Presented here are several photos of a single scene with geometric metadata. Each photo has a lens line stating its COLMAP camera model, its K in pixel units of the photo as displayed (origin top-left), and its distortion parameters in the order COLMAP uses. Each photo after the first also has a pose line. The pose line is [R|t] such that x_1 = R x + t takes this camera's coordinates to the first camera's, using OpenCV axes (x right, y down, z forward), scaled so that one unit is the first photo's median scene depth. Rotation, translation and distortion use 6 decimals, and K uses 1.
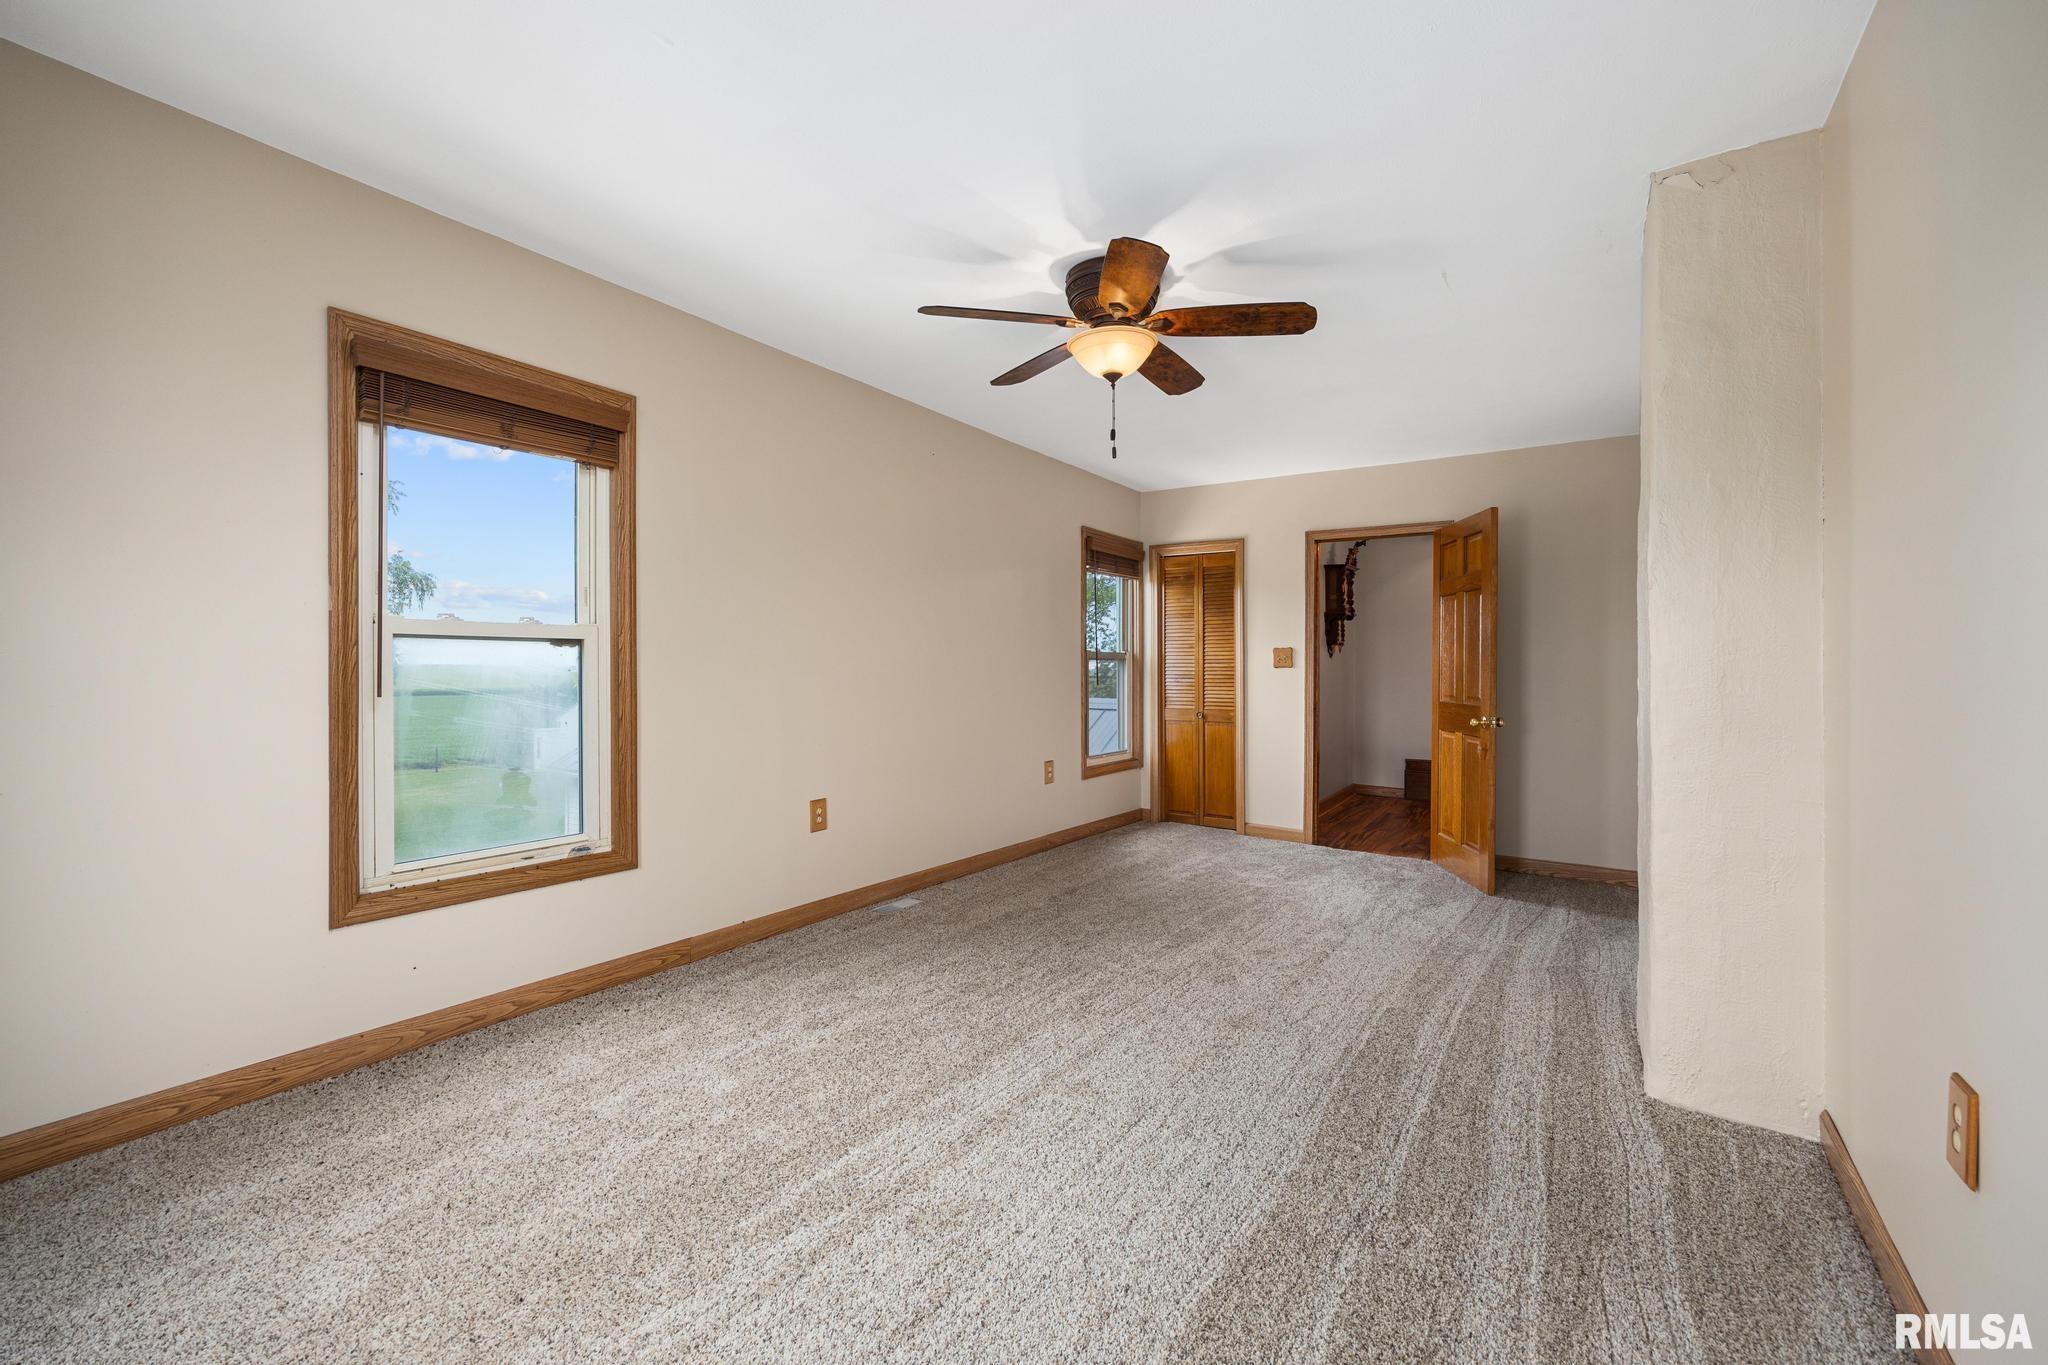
lens RADIAL K [[814.8, 0, 1047.2], [0, 814.8, 670.4], [0, 0, 1]] dist [-0.001970, 0.000081]
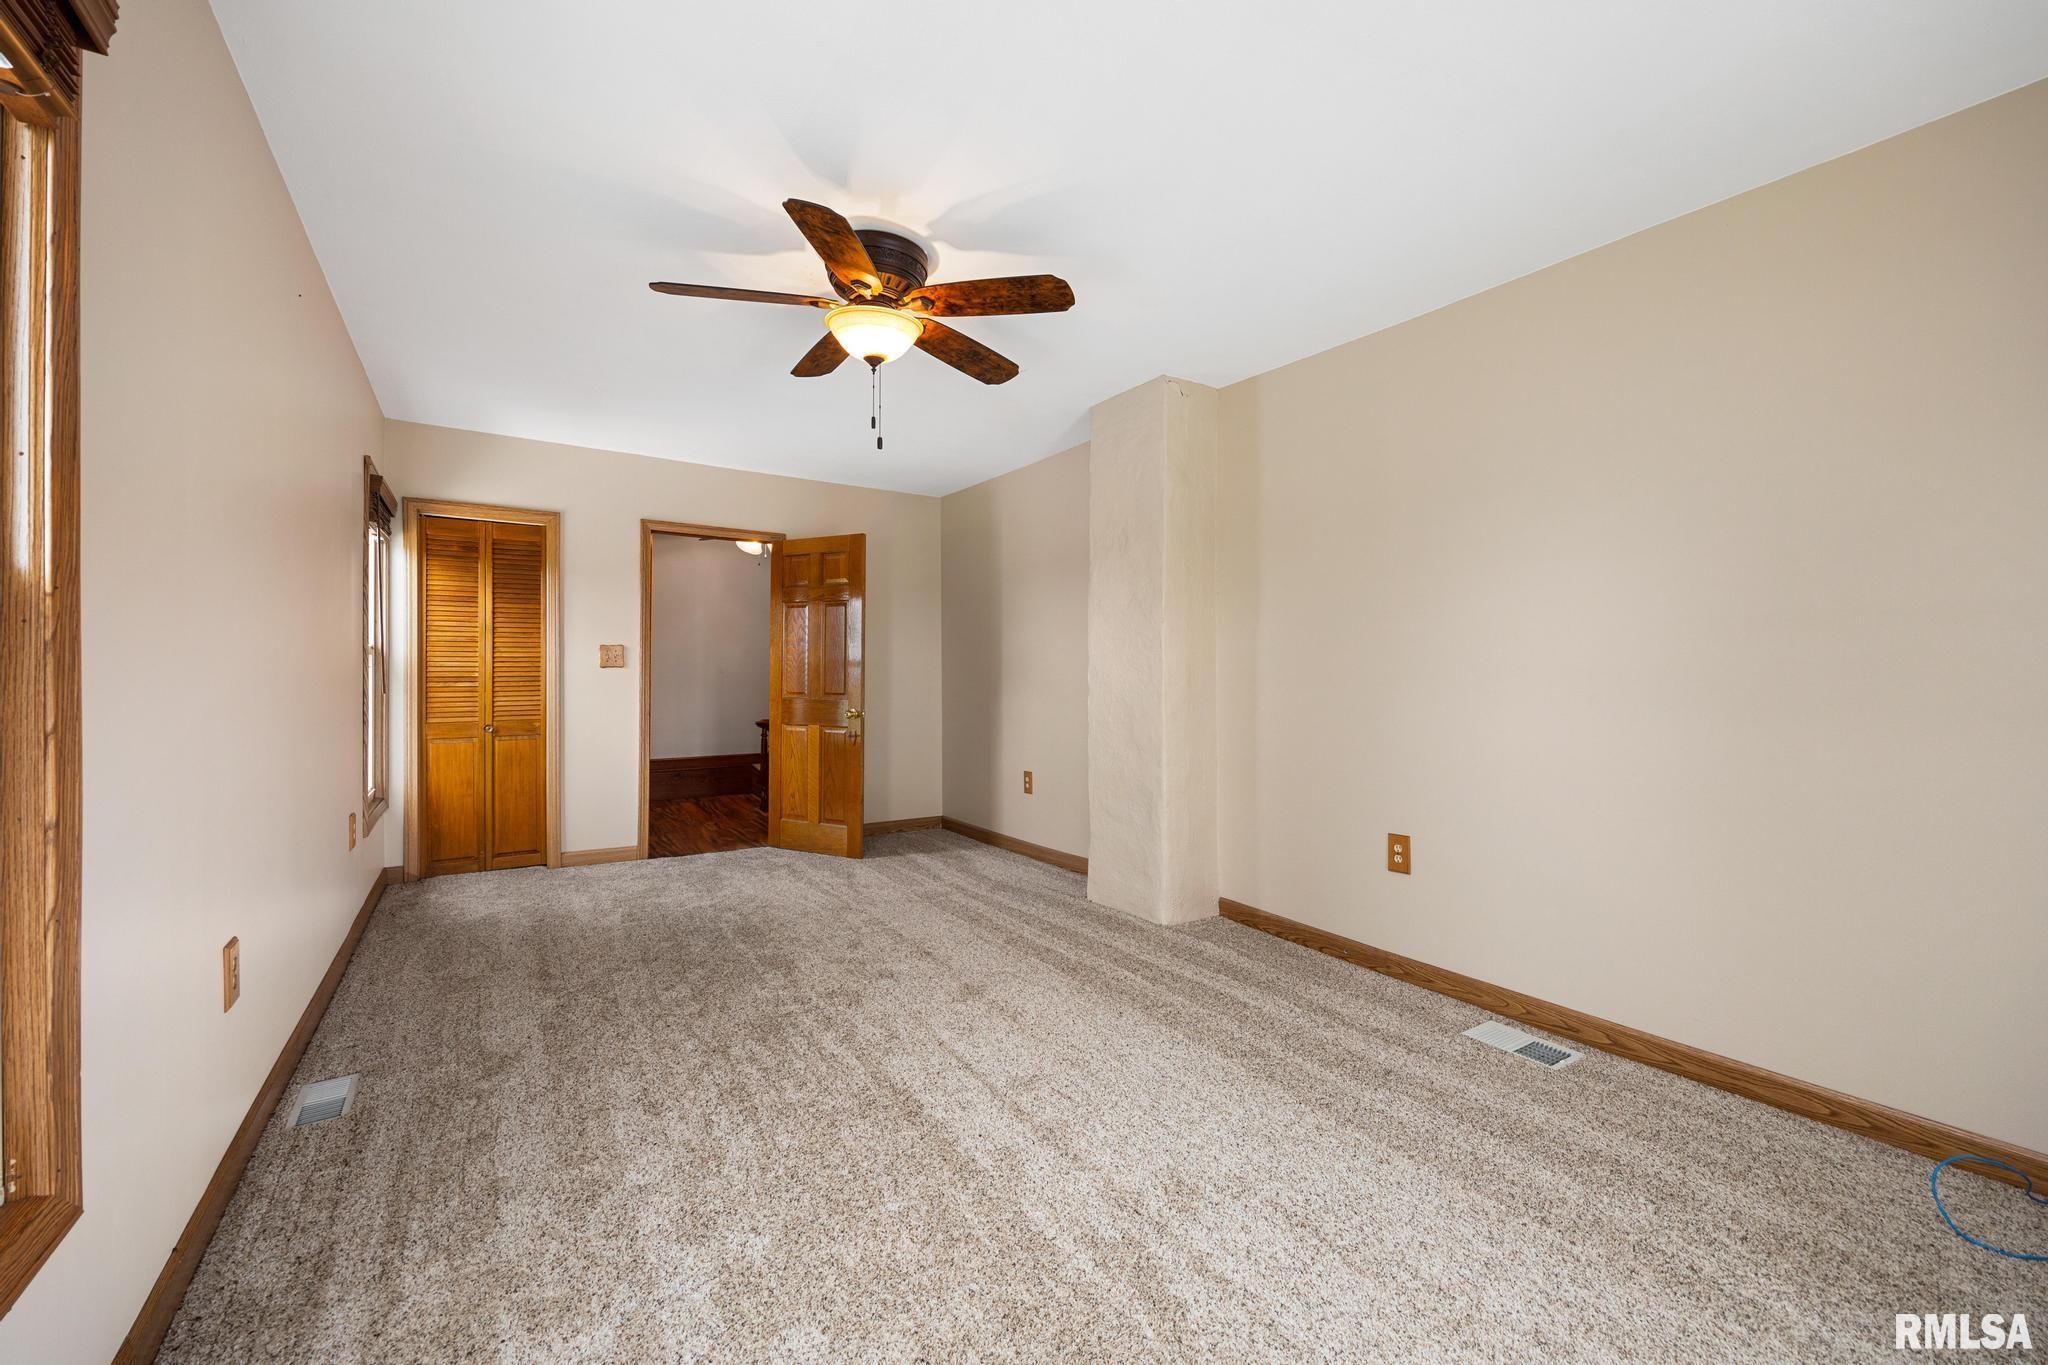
lens RADIAL K [[814.8, 0, 1047.2], [0, 814.8, 670.4], [0, 0, 1]] dist [-0.001970, 0.000081]
pose [[0.377389, -0.005996, 0.926035, -0.527891], [0.000578, 0.999980, 0.006240, -0.008395], [-0.926055, -0.001820, 0.377385, 0.340862]]
